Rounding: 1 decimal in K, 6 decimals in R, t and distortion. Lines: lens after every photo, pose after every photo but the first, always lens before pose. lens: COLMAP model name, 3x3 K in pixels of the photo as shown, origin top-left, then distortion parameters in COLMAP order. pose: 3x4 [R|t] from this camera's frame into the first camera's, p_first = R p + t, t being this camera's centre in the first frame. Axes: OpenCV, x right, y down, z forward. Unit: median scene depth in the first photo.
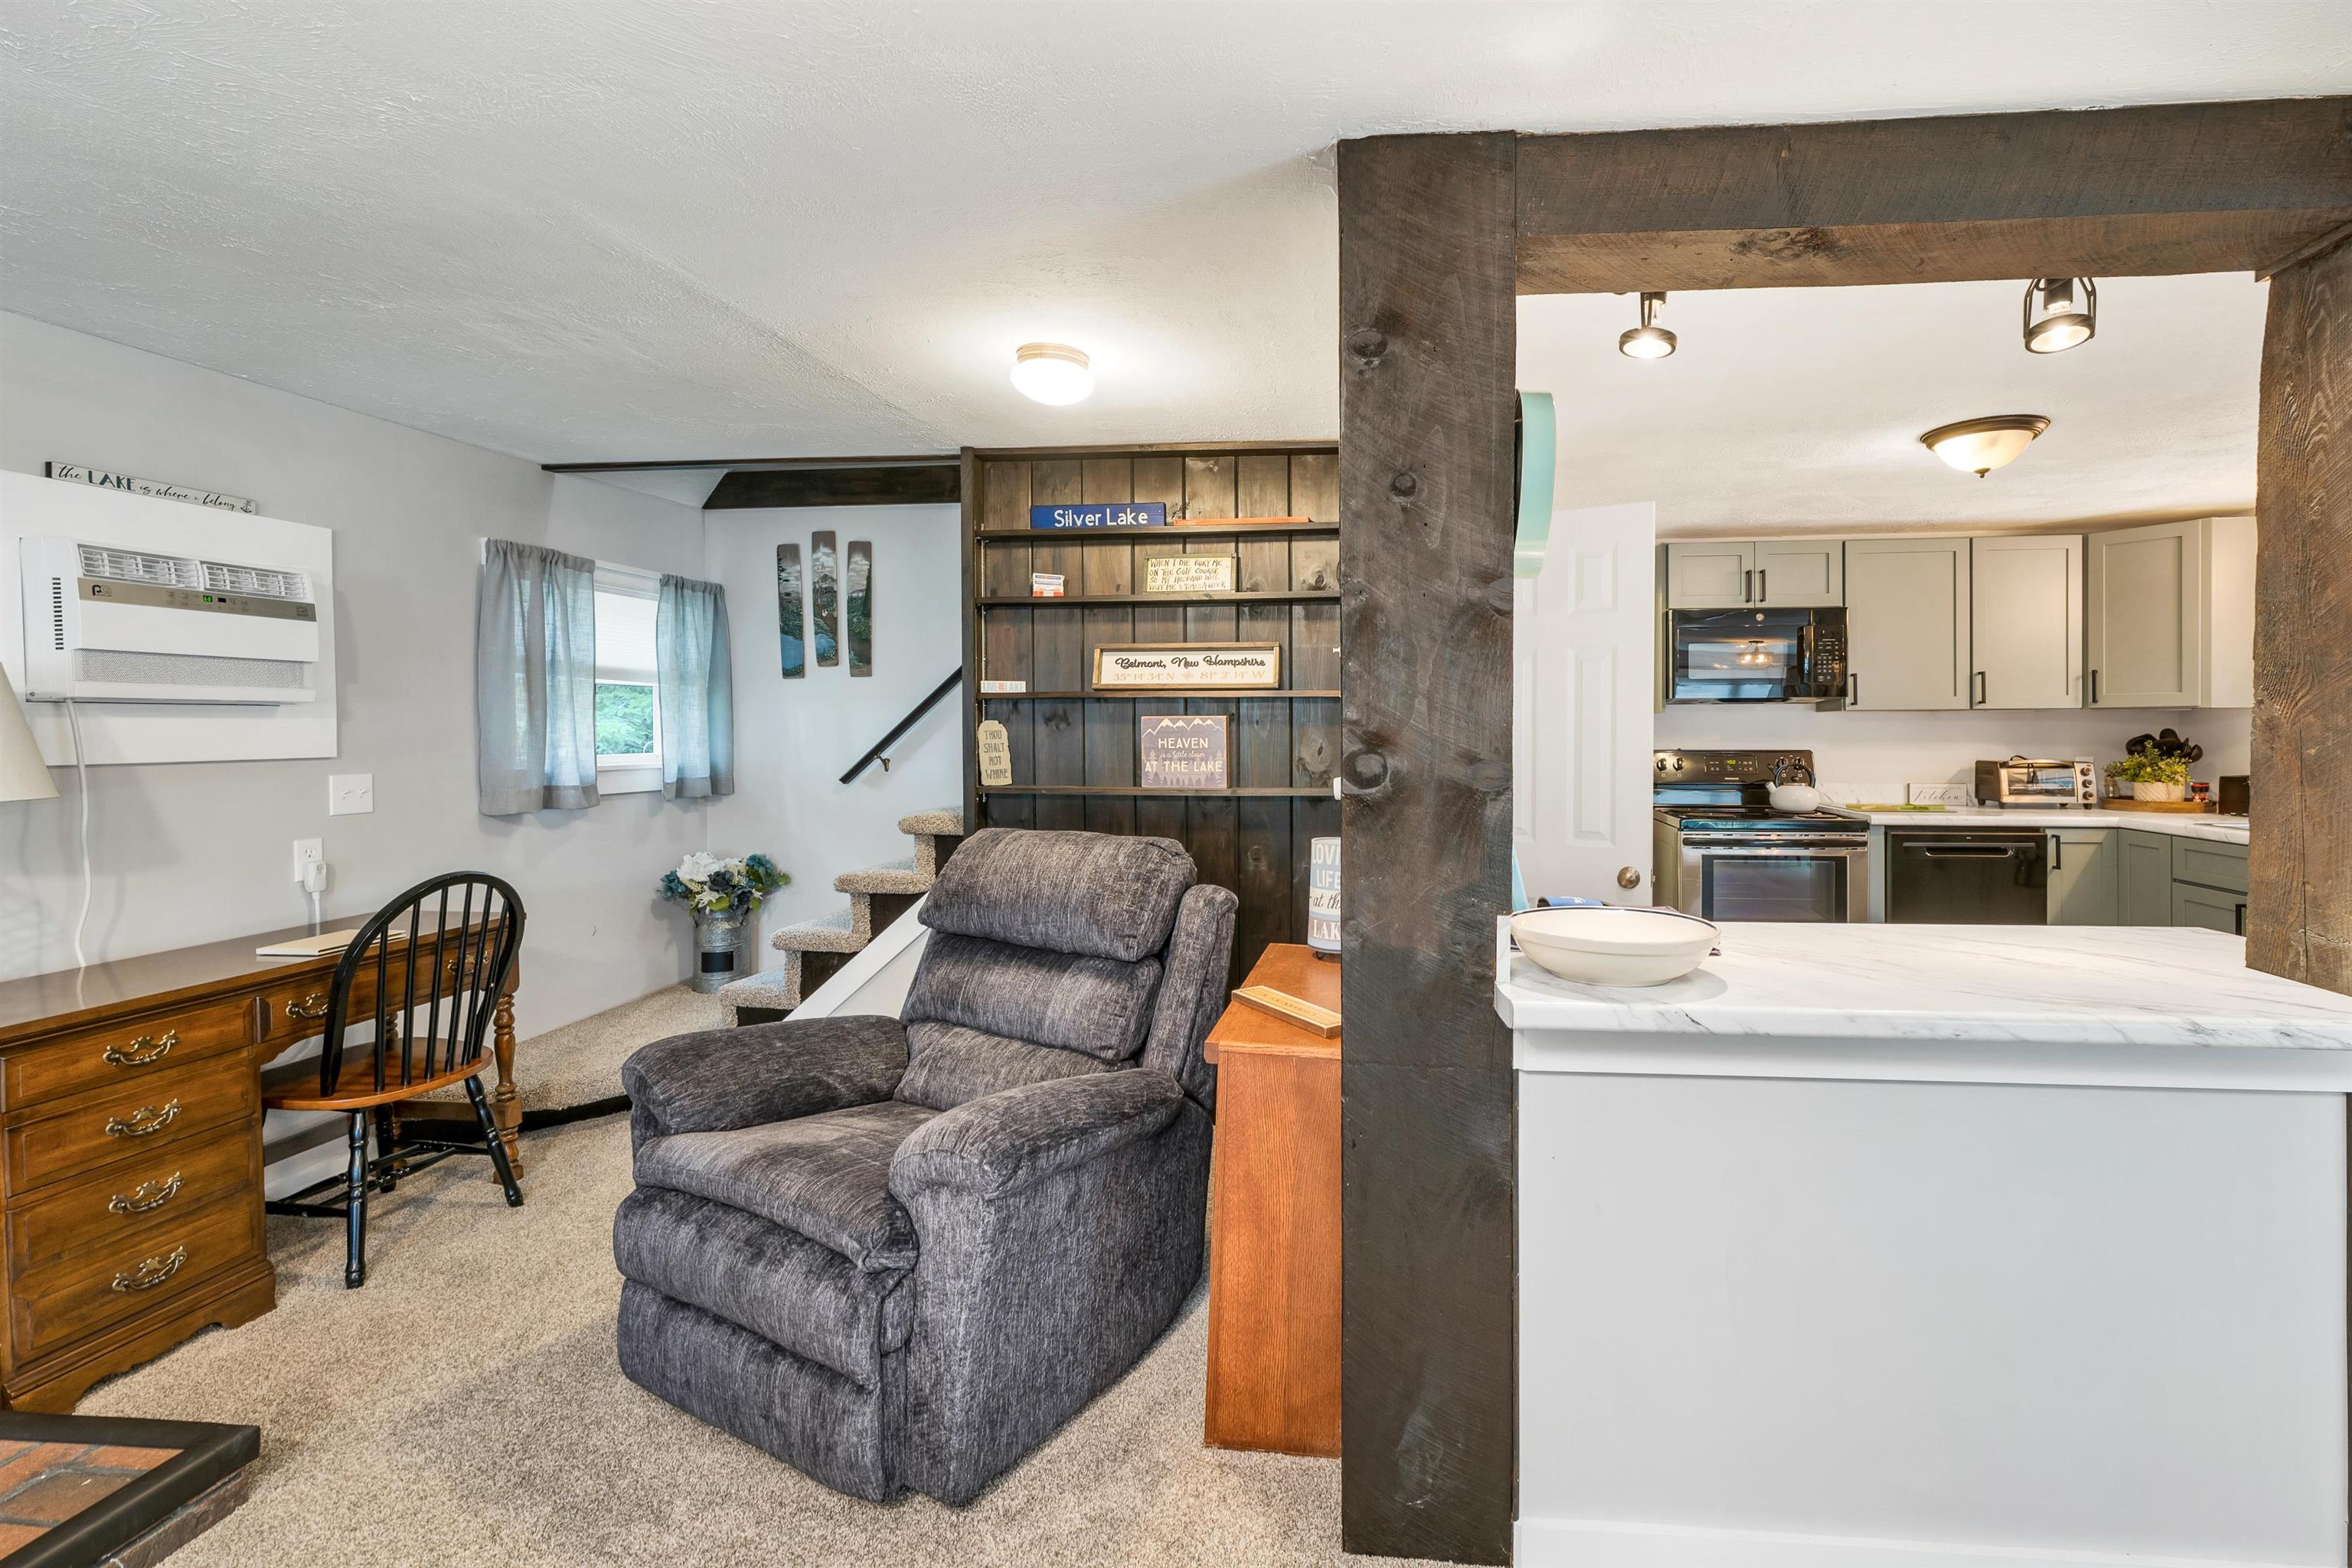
lens RADIAL K [[1025.5, 0, 1265.1], [0, 1025.5, 728.1], [0, 0, 1]] dist [-0.000960, -0.000095]
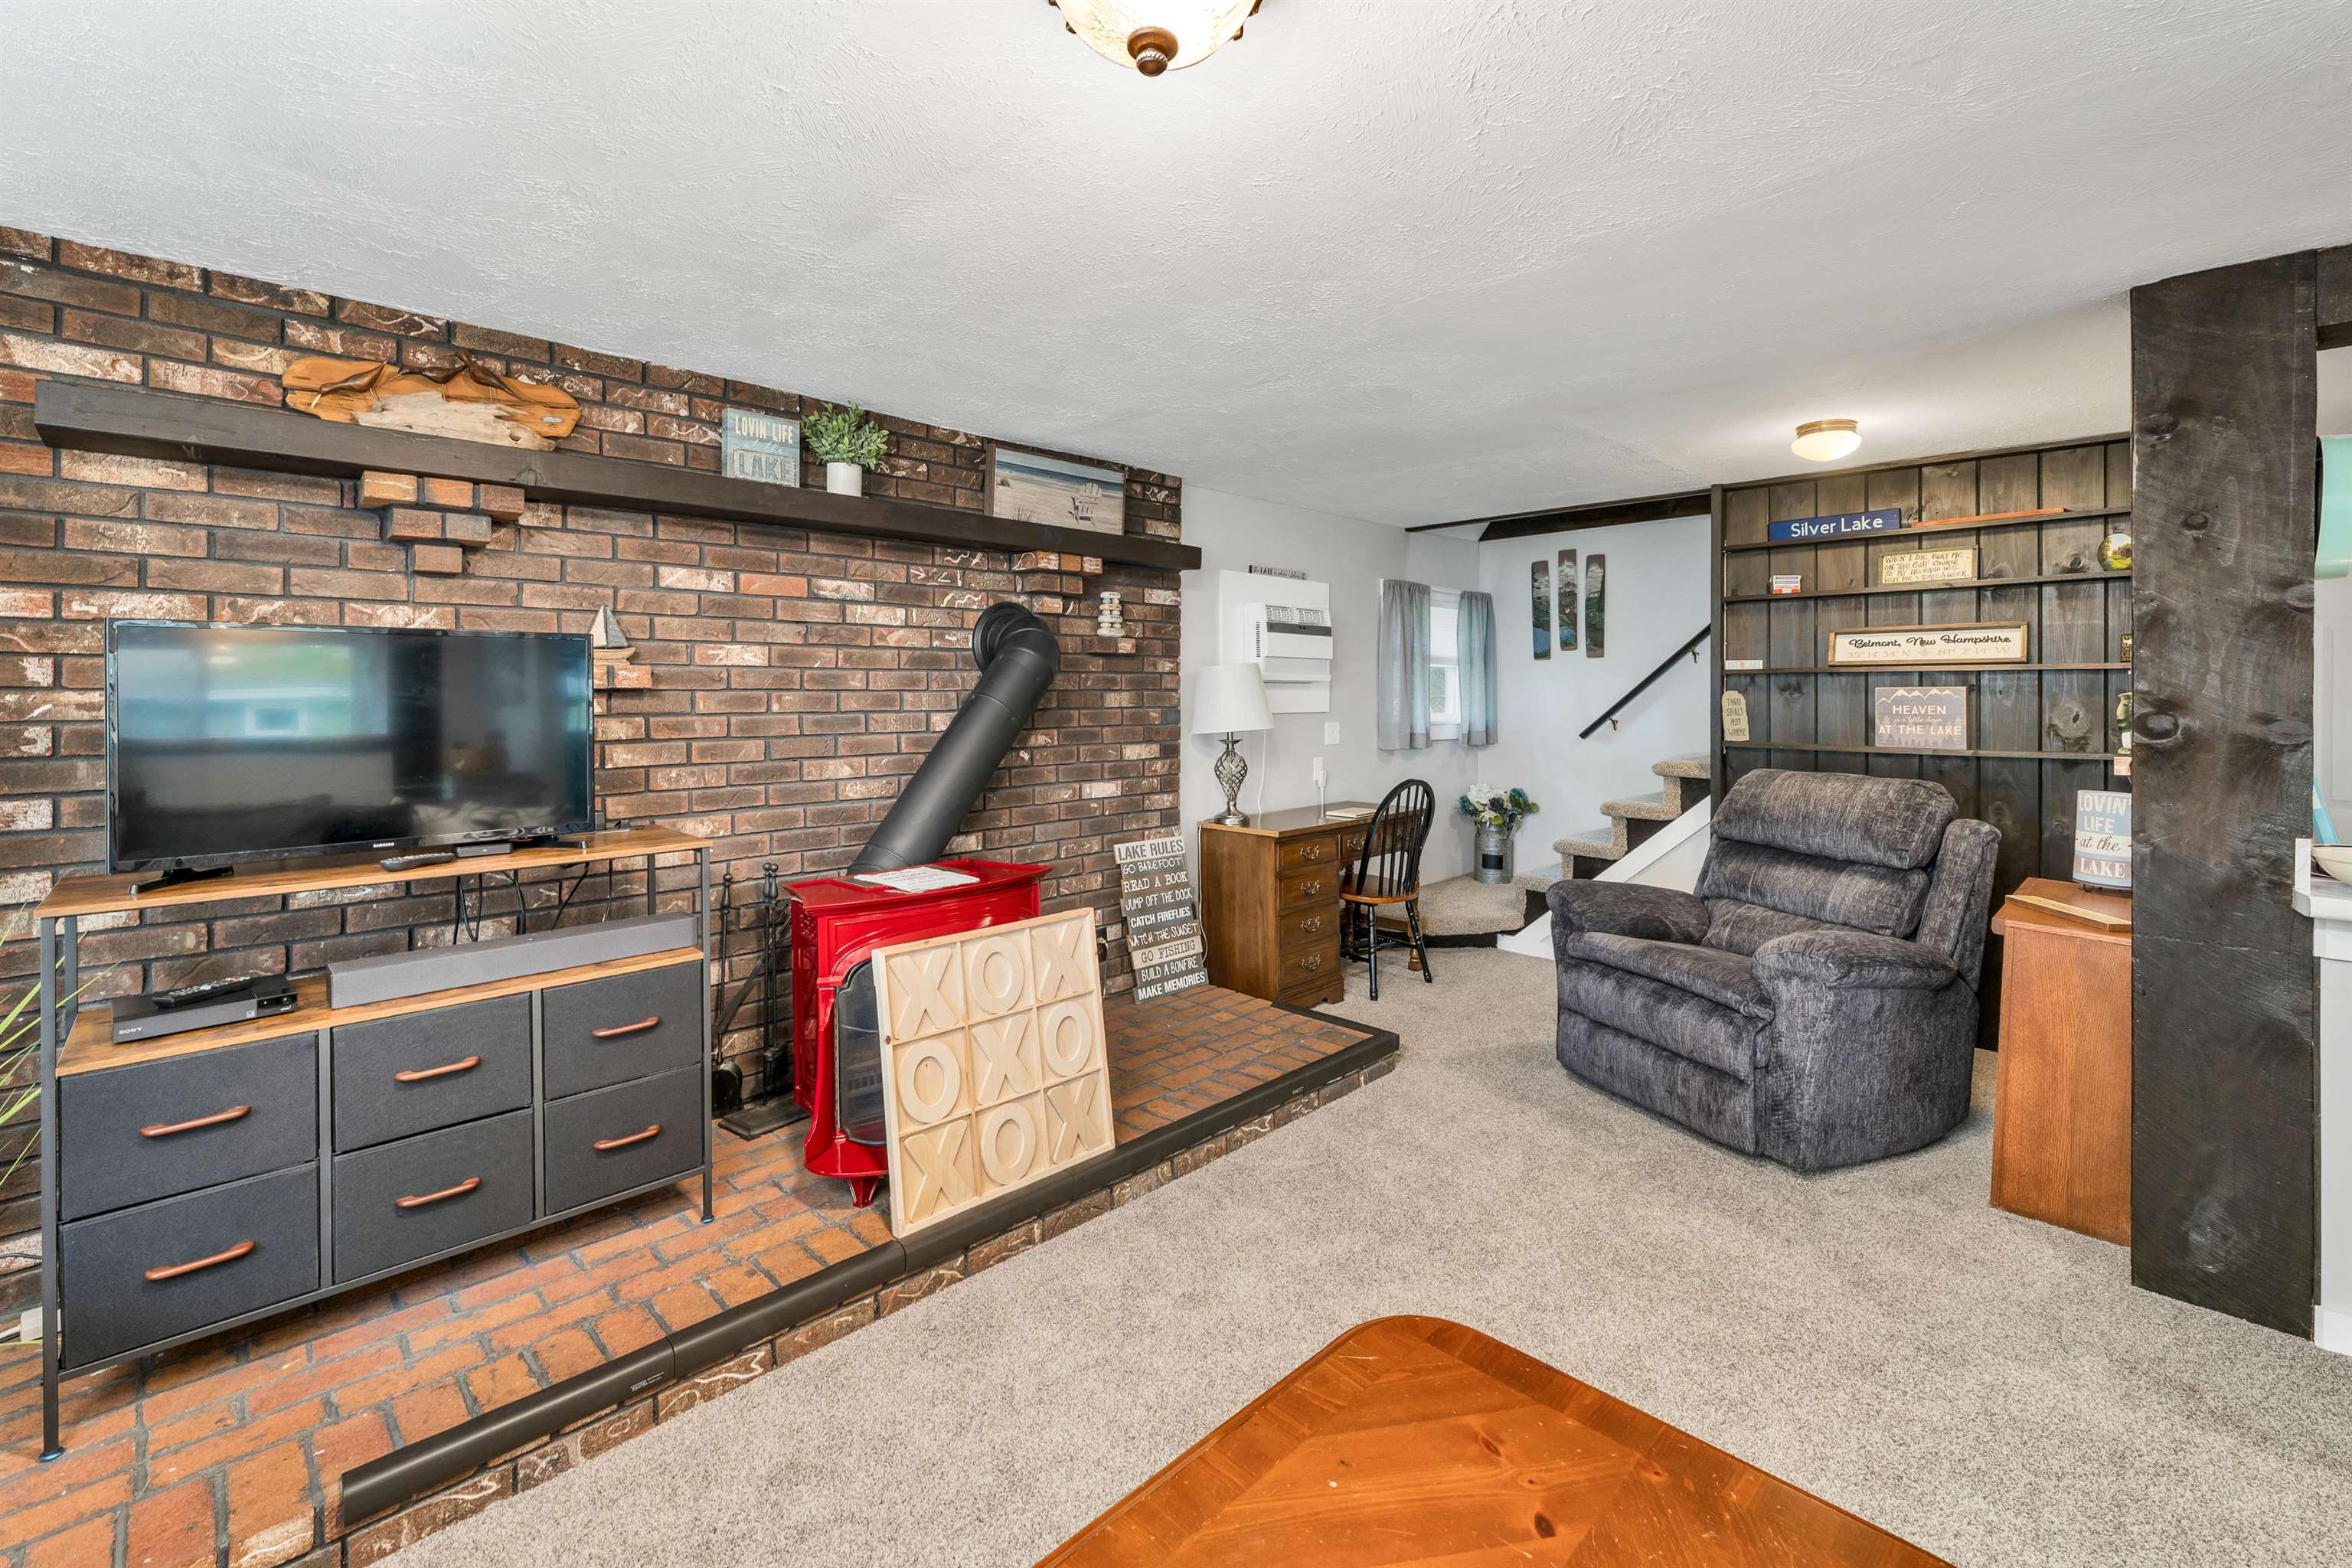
lens RADIAL K [[1000.7, 0, 1151.0], [0, 1000.7, 695.0], [0, 0, 1]] dist [-0.000252, -0.000030]
pose [[0.791054, 0.001087, -0.611745, -0.105148], [-0.002531, 0.999996, -0.001496, 0.002177], [0.611741, 0.002732, 0.791054, -0.635960]]
